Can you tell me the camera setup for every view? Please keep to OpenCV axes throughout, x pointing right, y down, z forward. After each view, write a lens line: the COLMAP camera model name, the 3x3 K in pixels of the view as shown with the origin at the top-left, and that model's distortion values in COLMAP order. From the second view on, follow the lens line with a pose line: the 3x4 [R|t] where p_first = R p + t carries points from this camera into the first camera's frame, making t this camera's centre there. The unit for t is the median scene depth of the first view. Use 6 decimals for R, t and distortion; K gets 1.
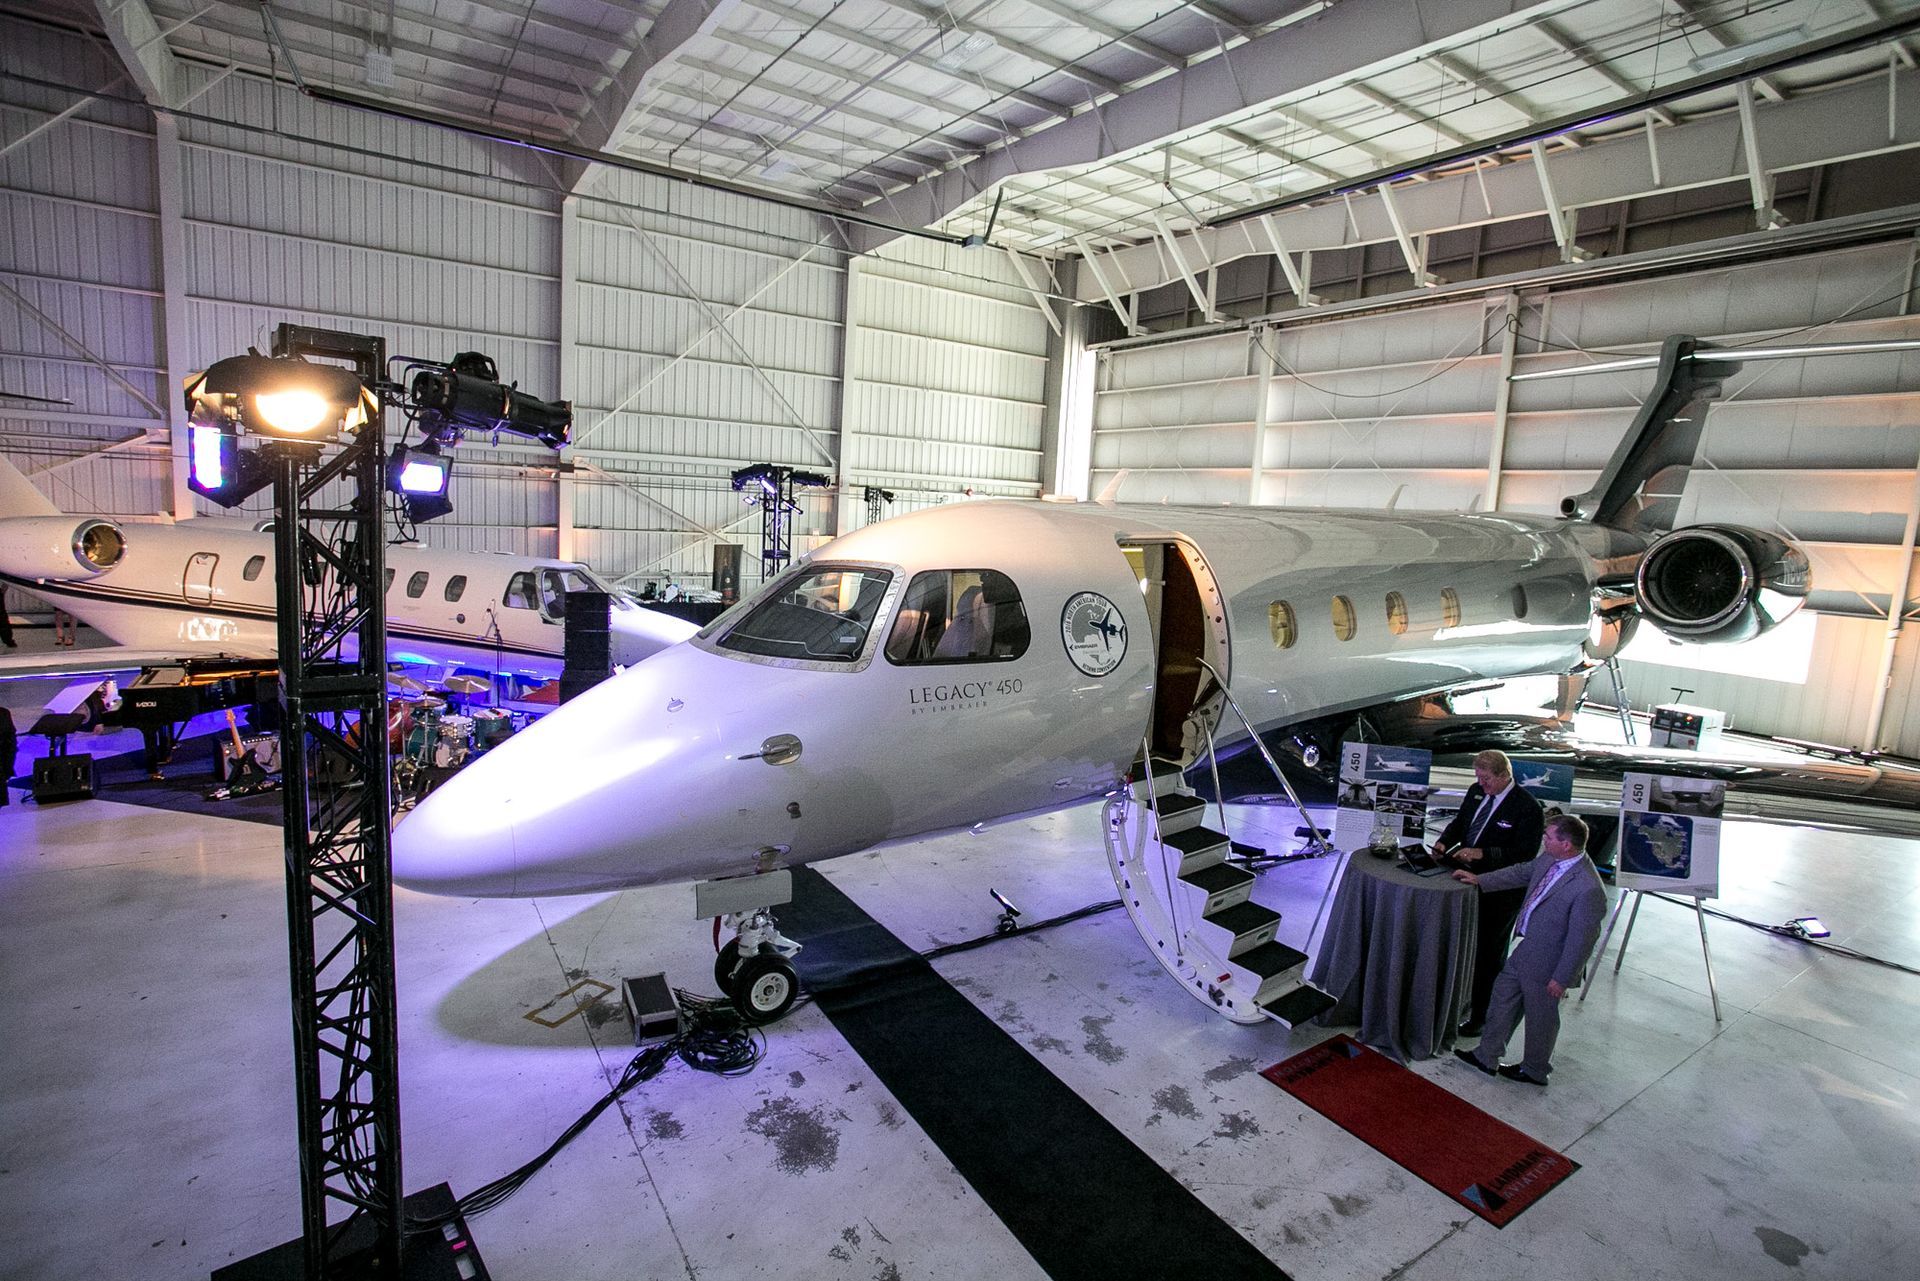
lens RADIAL K [[918.5, 0, 971.5], [0, 918.5, 635.2], [0, 0, 1]] dist [-0.053842, 0.020648]
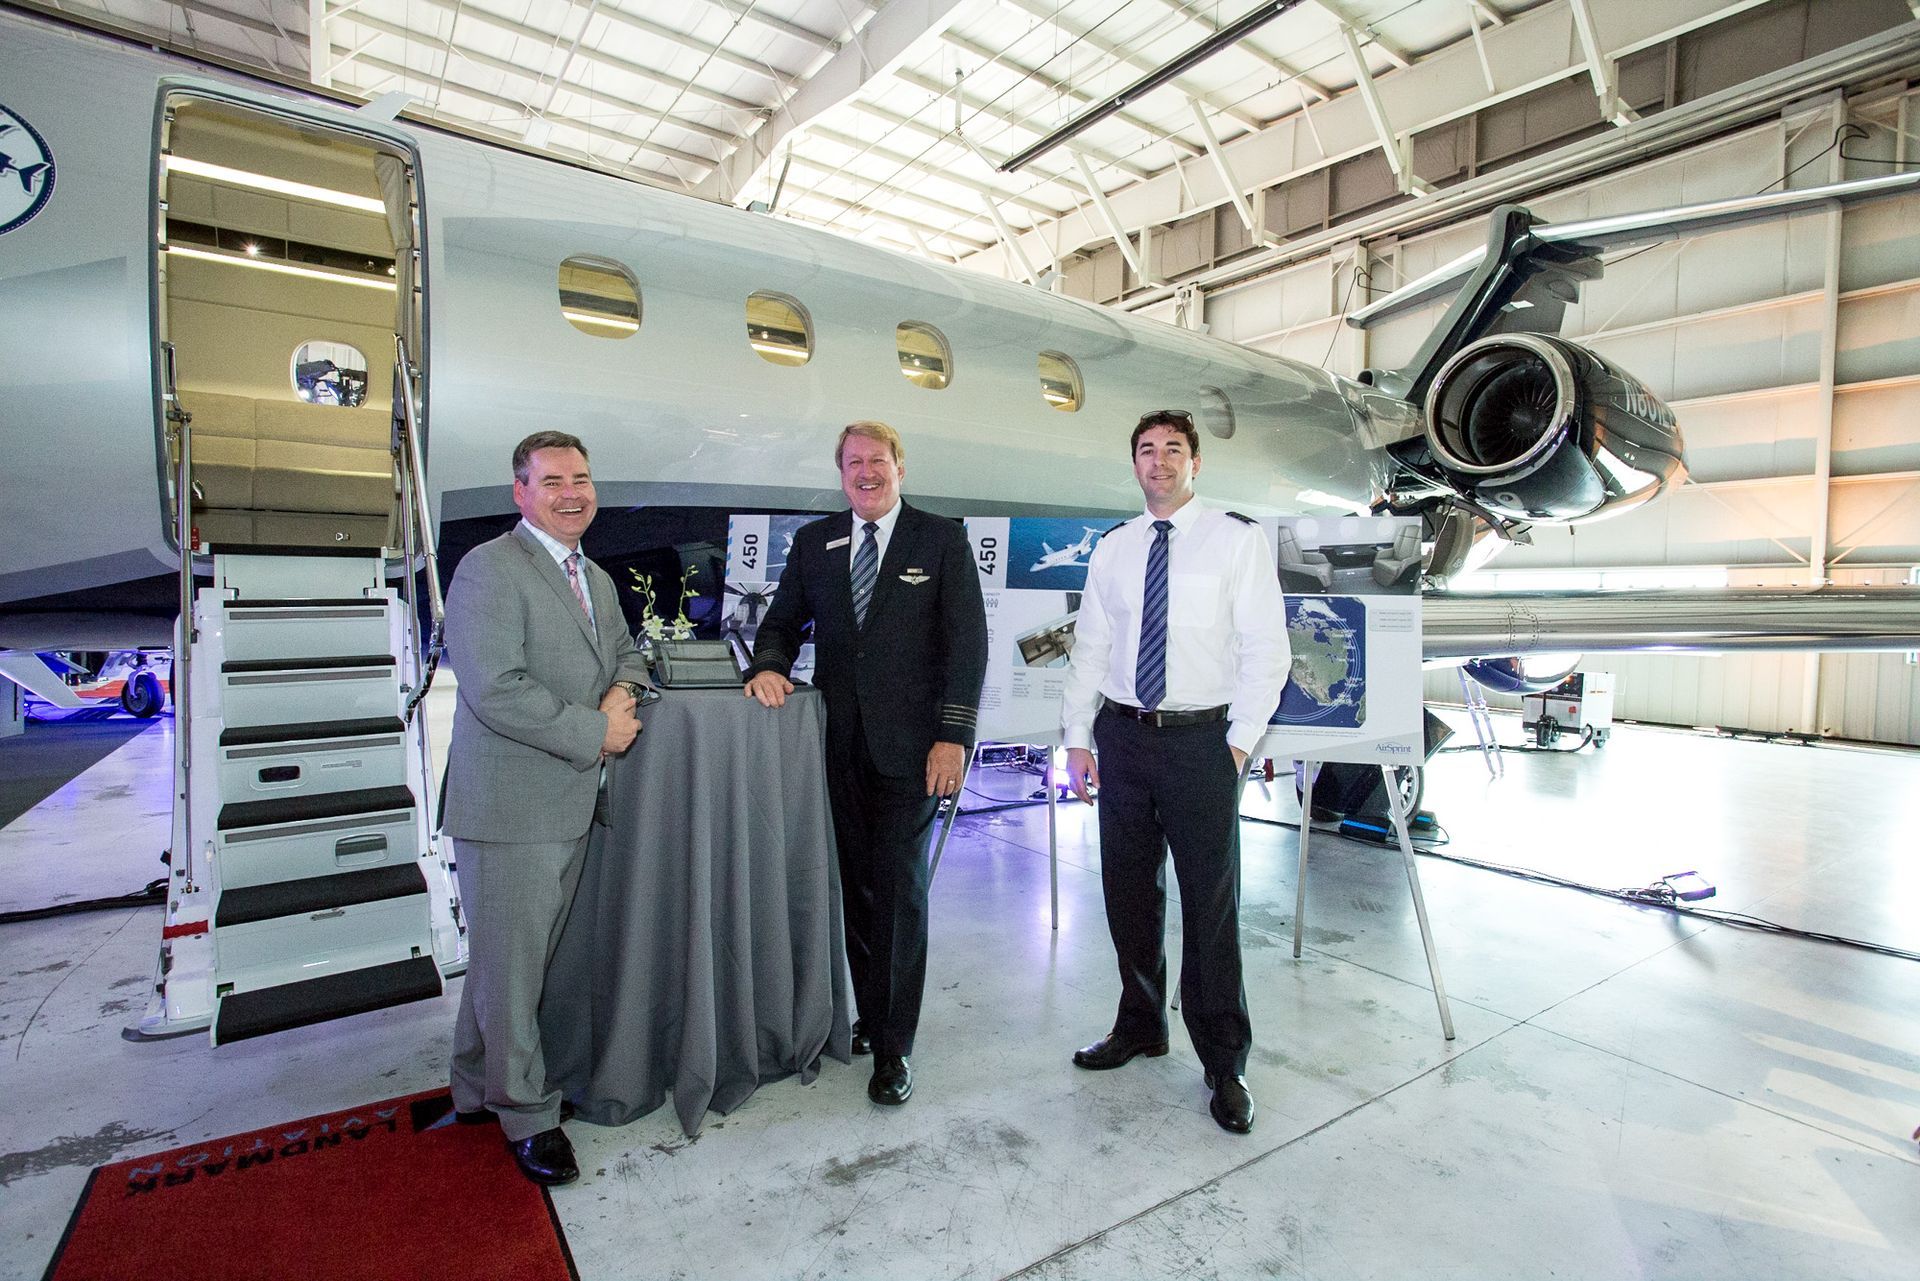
lens RADIAL K [[918.5, 0, 971.5], [0, 918.5, 635.2], [0, 0, 1]] dist [-0.053842, 0.020648]
pose [[0.999418, -0.020413, 0.027344, 0.187091], [0.023311, 0.993630, -0.110258, 0.086954], [-0.024919, 0.110831, 0.993527, 0.168622]]
